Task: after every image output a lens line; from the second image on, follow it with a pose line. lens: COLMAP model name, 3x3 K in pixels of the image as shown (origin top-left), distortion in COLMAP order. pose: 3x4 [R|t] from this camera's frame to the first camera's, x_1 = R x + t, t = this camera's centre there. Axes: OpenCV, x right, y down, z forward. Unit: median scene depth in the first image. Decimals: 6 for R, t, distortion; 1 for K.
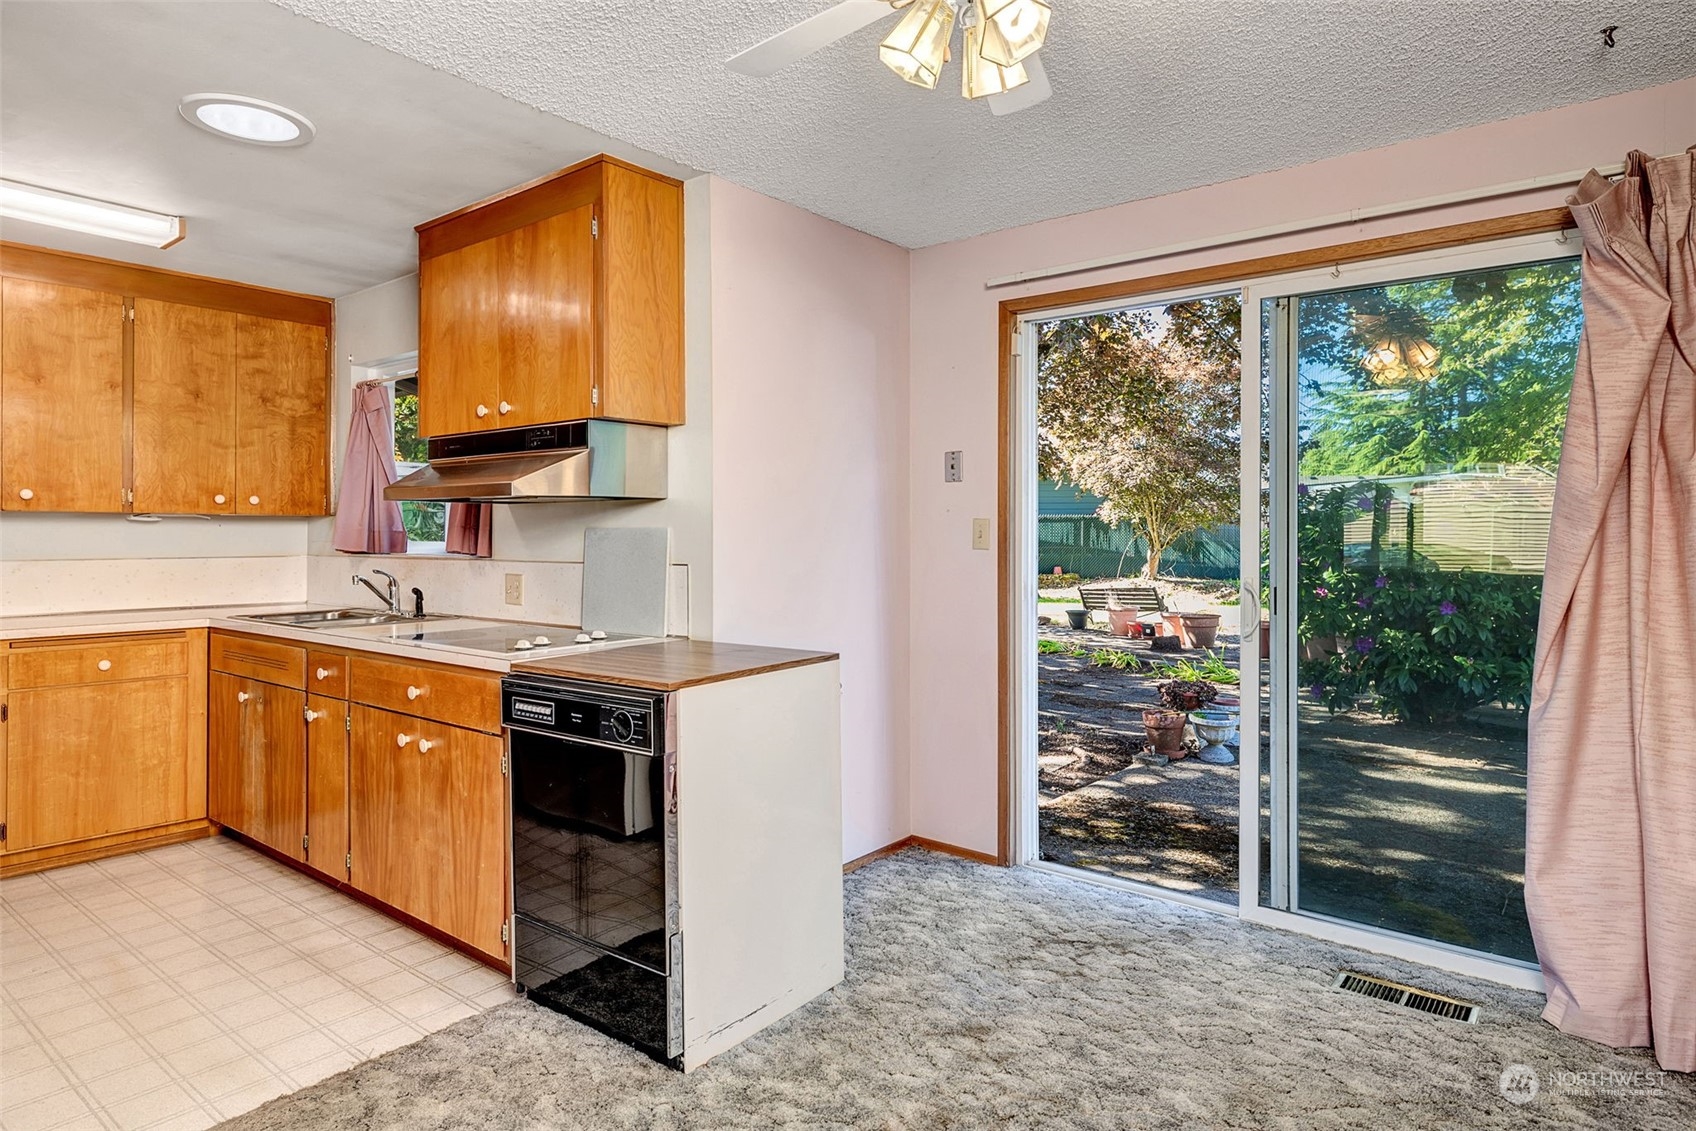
lens RADIAL K [[971.3, 0, 841.0], [0, 971.3, 526.5], [0, 0, 1]] dist [0.003704, -0.000354]
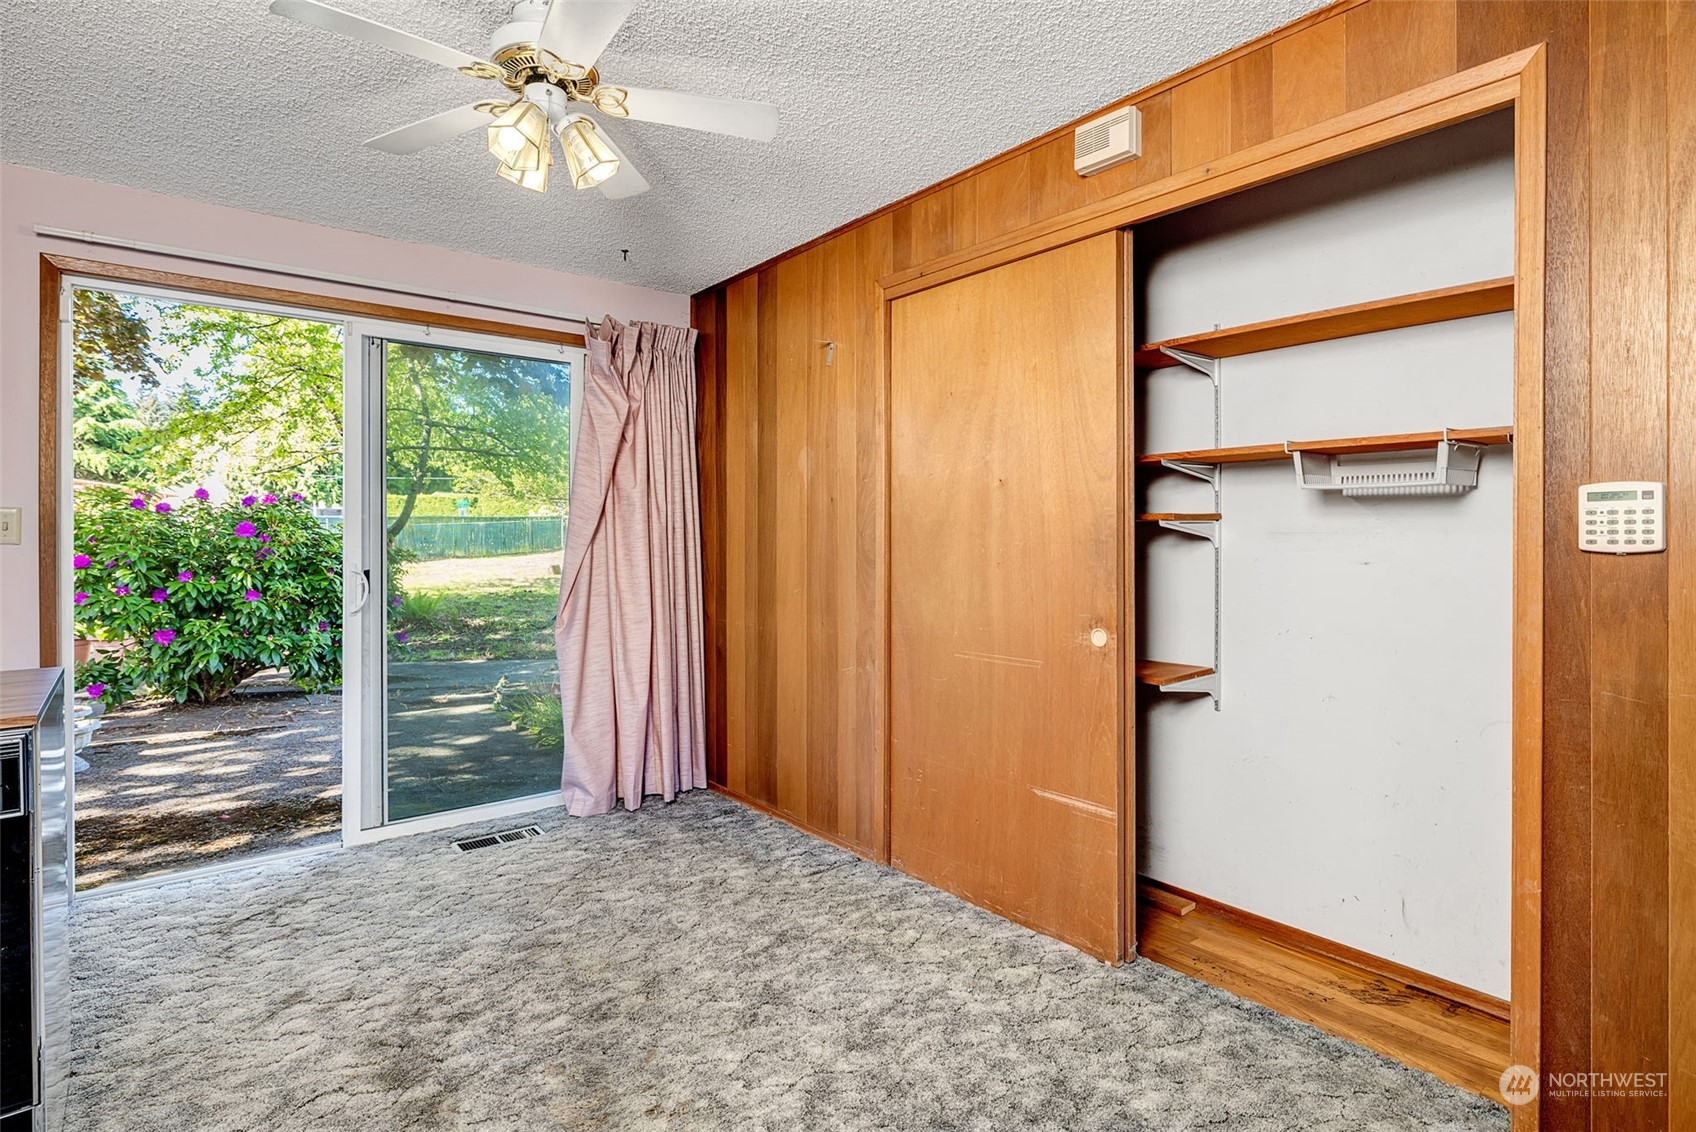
lens RADIAL K [[849.5, 0, 841.4], [0, 849.5, 536.0], [0, 0, 1]] dist [-0.002323, 0.001130]
pose [[0.218818, -0.001438, 0.975765, -0.527889], [-0.004175, 0.999988, 0.002410, 0.015418], [-0.975757, -0.004602, 0.218810, 0.195534]]
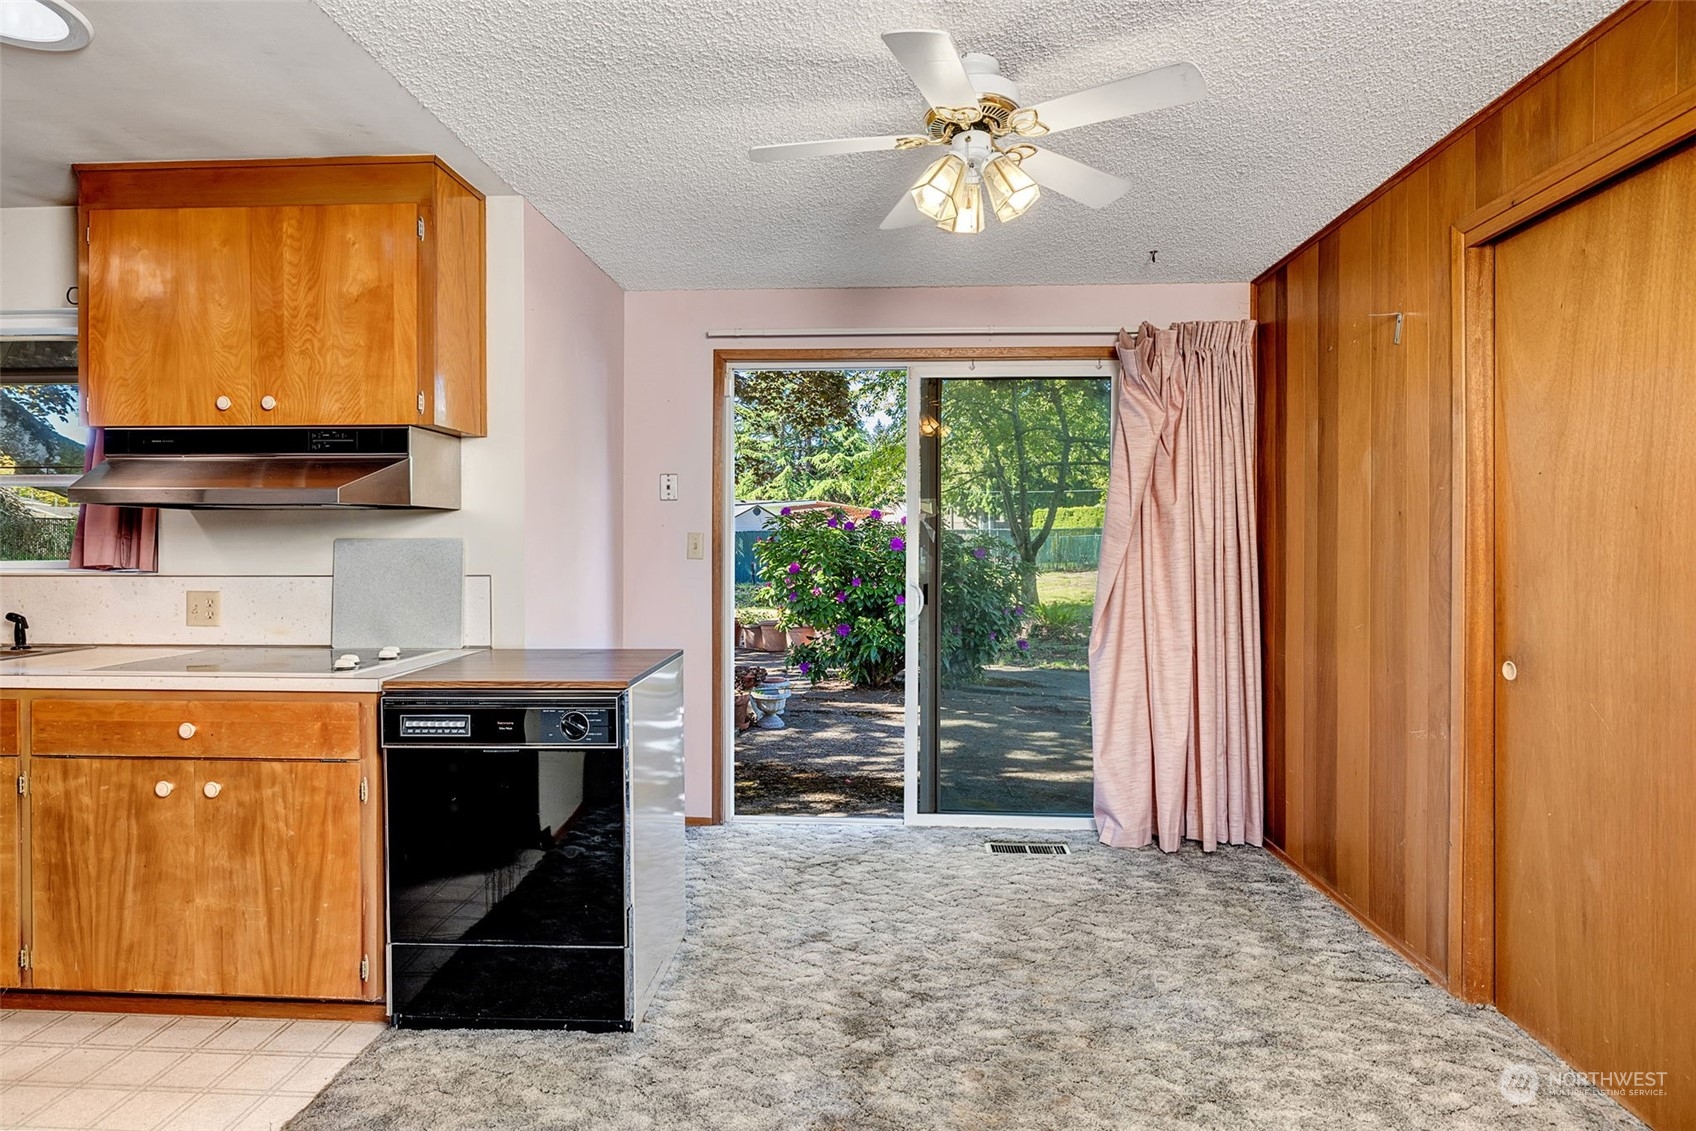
lens RADIAL K [[890.7, 0, 843.5], [0, 890.7, 545.3], [0, 0, 1]] dist [-0.001212, 0.001489]
pose [[0.813034, 0.002161, 0.582213, -0.438701], [-0.005848, 0.999973, 0.004454, 0.001784], [-0.582188, -0.007026, 0.813024, 0.032050]]
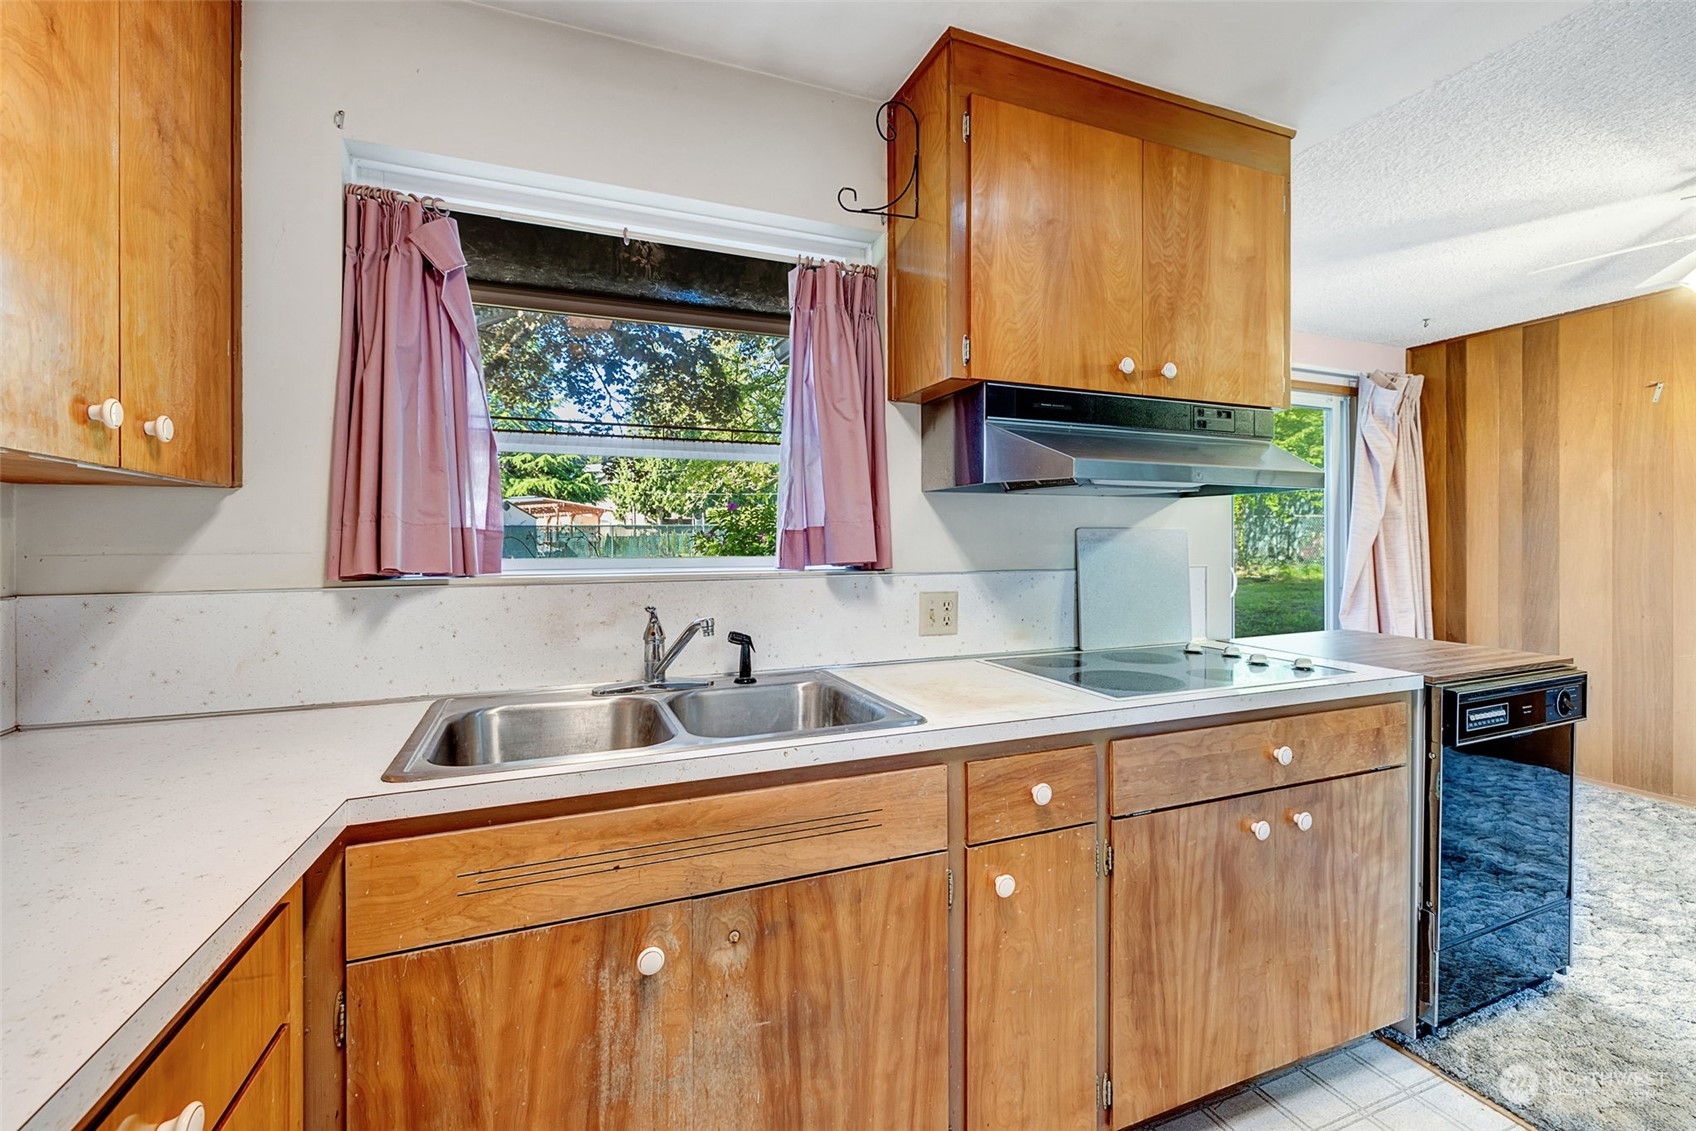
lens RADIAL K [[733.1, 0, 850.3], [0, 733.1, 537.4], [0, 0, 1]] dist [0.000234, -0.000063]
pose [[0.482108, 0.002060, 0.876109, -1.092047], [-0.004488, 0.999990, 0.000119, 0.012719], [-0.876100, -0.003990, 0.482112, 1.047597]]
